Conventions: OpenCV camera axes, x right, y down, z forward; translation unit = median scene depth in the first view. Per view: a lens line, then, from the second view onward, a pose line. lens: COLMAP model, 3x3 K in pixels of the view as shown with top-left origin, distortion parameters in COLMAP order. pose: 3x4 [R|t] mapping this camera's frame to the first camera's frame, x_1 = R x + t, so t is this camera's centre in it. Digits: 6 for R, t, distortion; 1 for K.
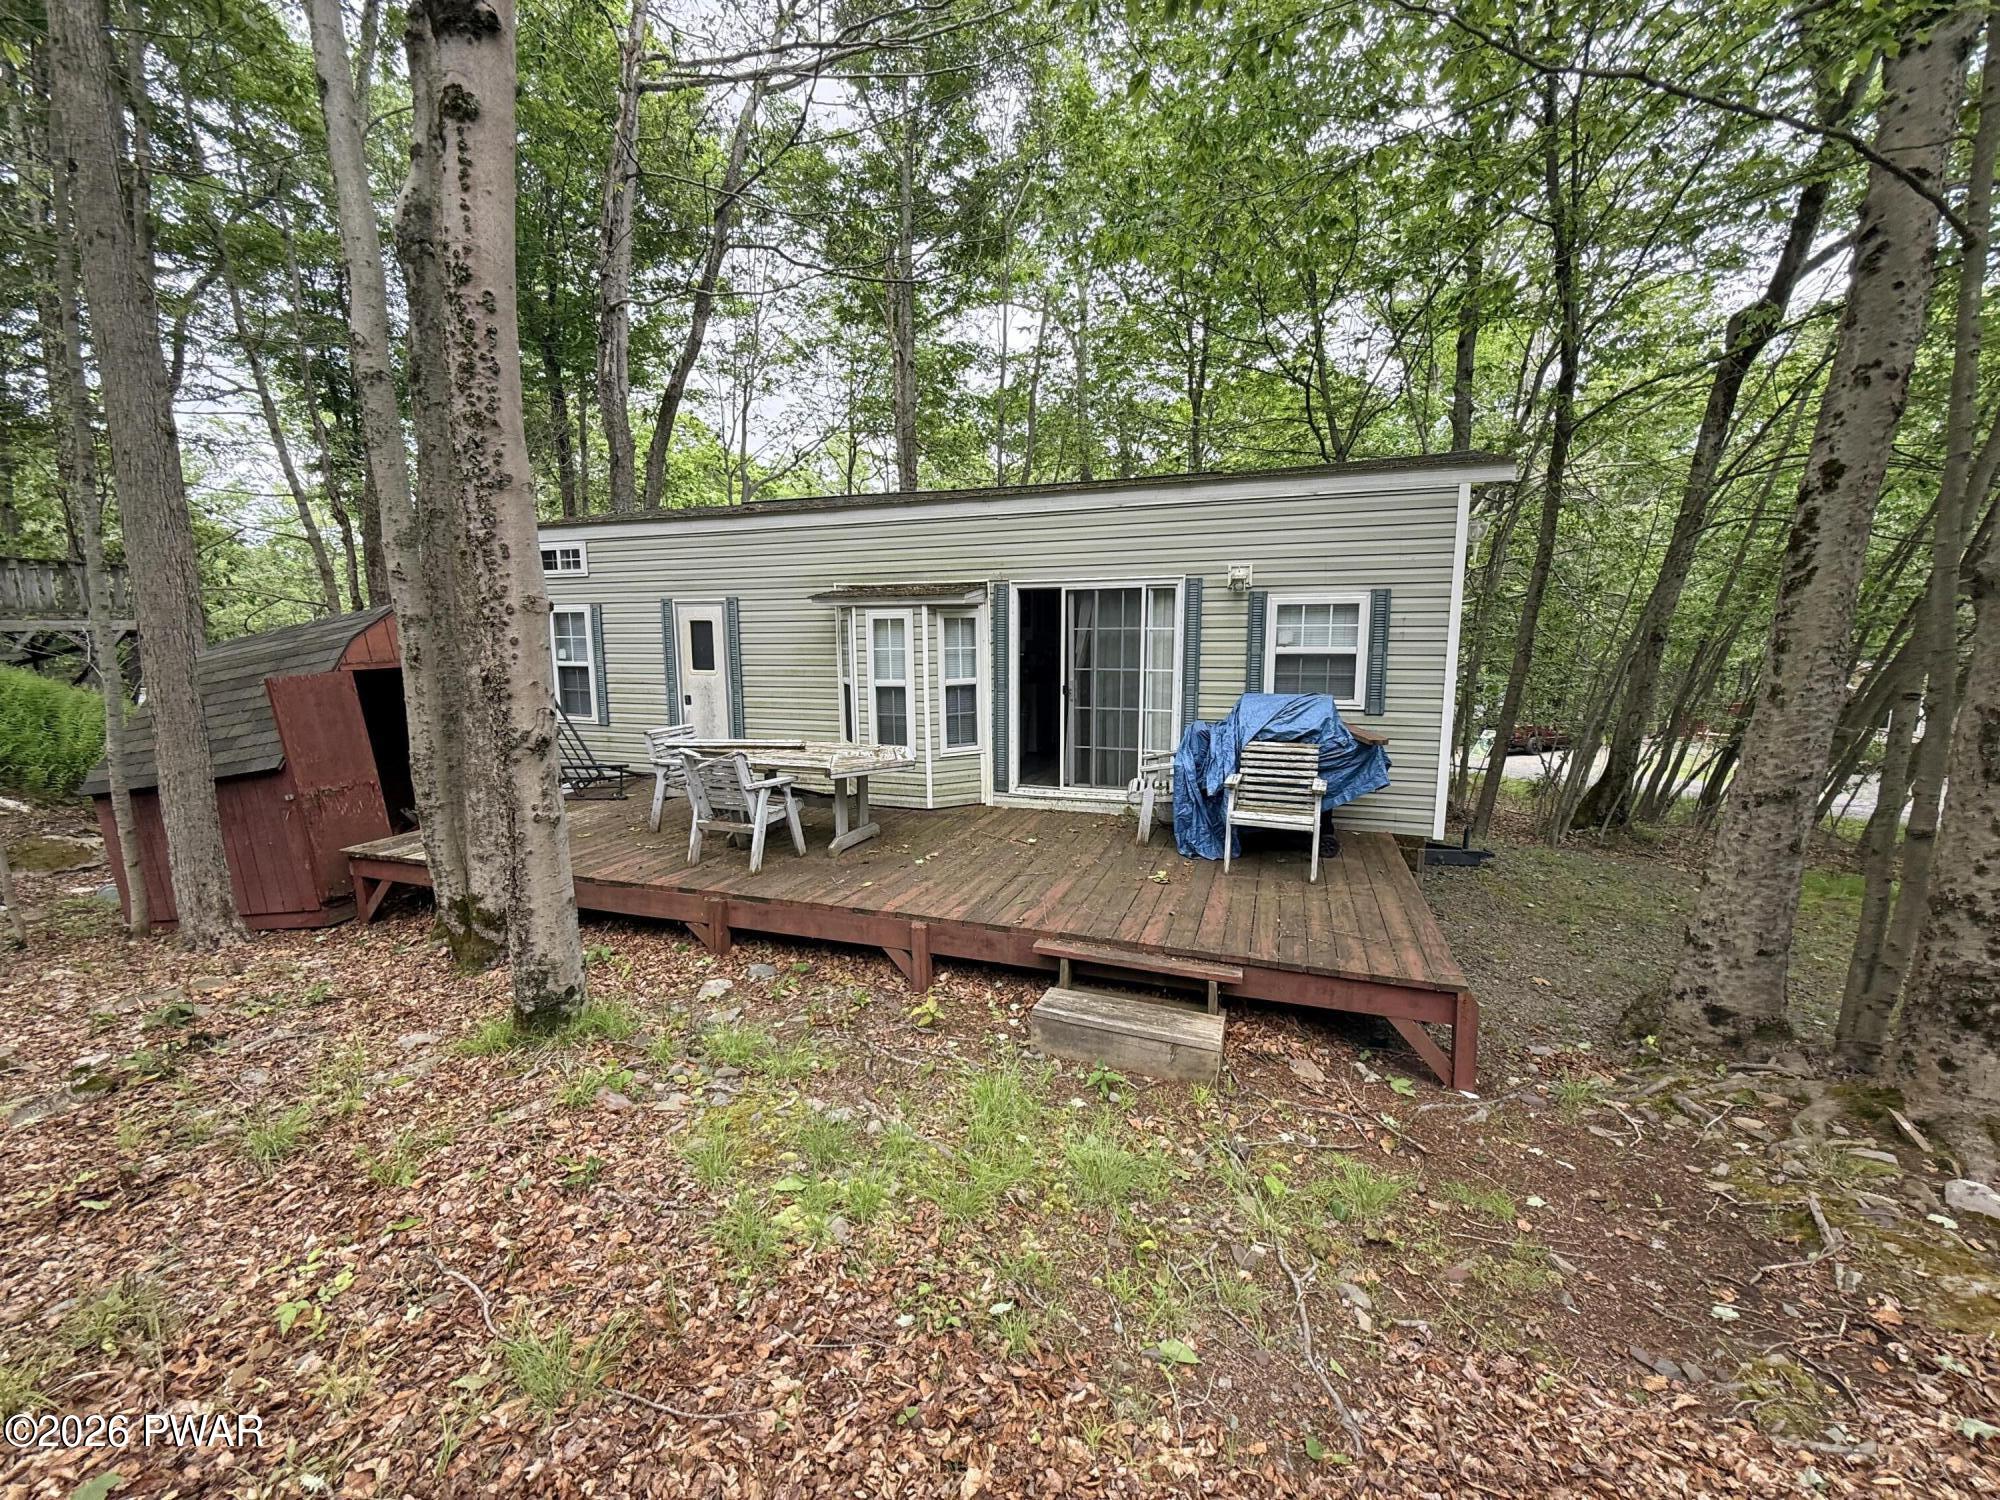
lens RADIAL K [[801.9, 0, 1002.6], [0, 801.9, 751.5], [0, 0, 1]] dist [-0.002609, -0.000123]
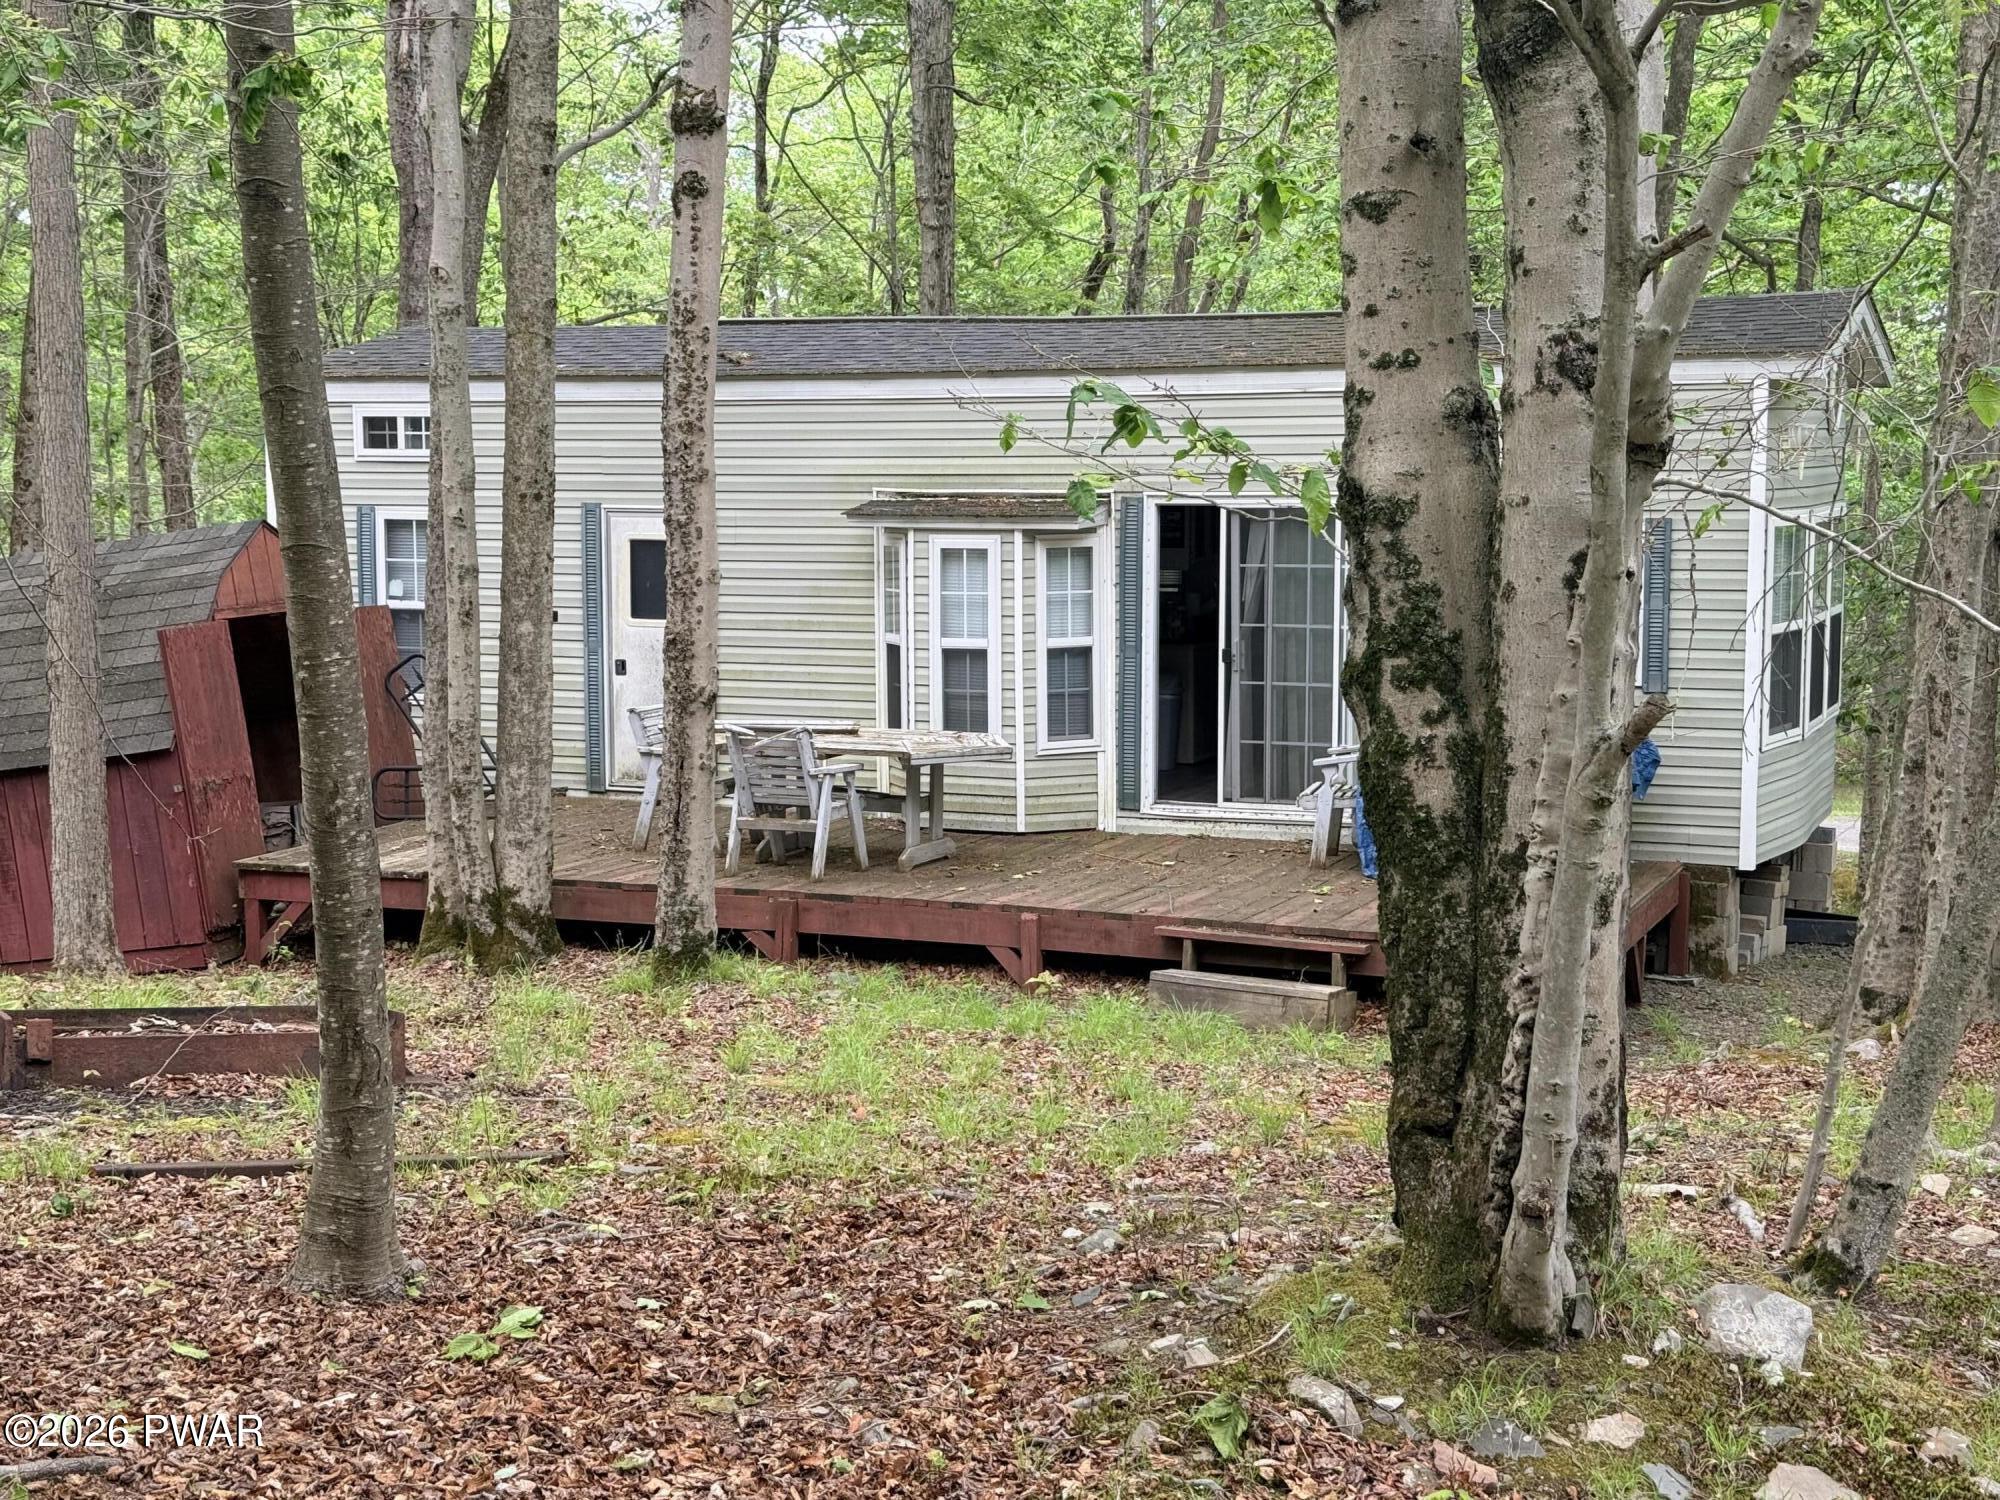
lens RADIAL K [[2794.8, 0, 1001.6], [0, 2794.8, 753.7], [0, 0, 1]] dist [0.104755, 0.000000]
pose [[0.998279, 0.010308, -0.057734, 0.026849], [-0.012723, 0.999052, -0.041625, 0.103901], [0.057250, 0.042288, 0.997464, -1.330689]]
